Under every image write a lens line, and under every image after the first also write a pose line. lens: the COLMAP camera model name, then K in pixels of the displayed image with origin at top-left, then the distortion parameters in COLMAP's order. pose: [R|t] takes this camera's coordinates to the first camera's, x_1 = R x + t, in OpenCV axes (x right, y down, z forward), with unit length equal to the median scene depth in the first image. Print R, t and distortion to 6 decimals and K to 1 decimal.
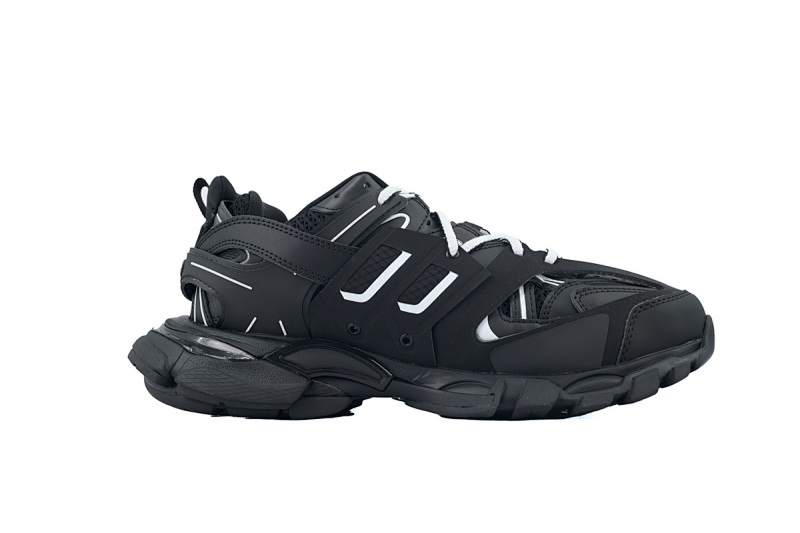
lens RADIAL K [[682.6, 0, 402.6], [0, 682.6, 267.8], [0, 0, 1]] dist [-0.001104, 0.001998]
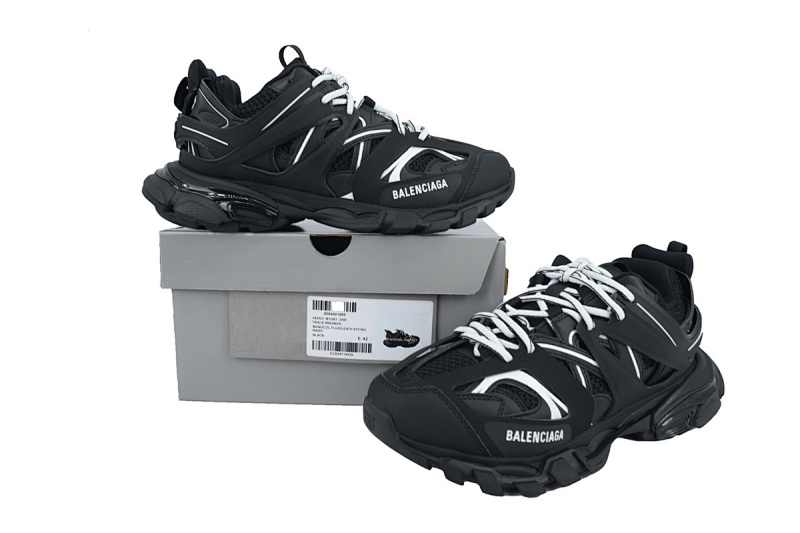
lens RADIAL K [[596.2, 0, 394.2], [0, 596.2, 260.2], [0, 0, 1]] dist [-0.008526, 0.004734]
pose [[0.999645, 0.014582, 0.022279, 0.140656], [-0.019517, 0.970440, 0.240553, -0.058936], [-0.018112, -0.240902, 0.970380, -0.358461]]
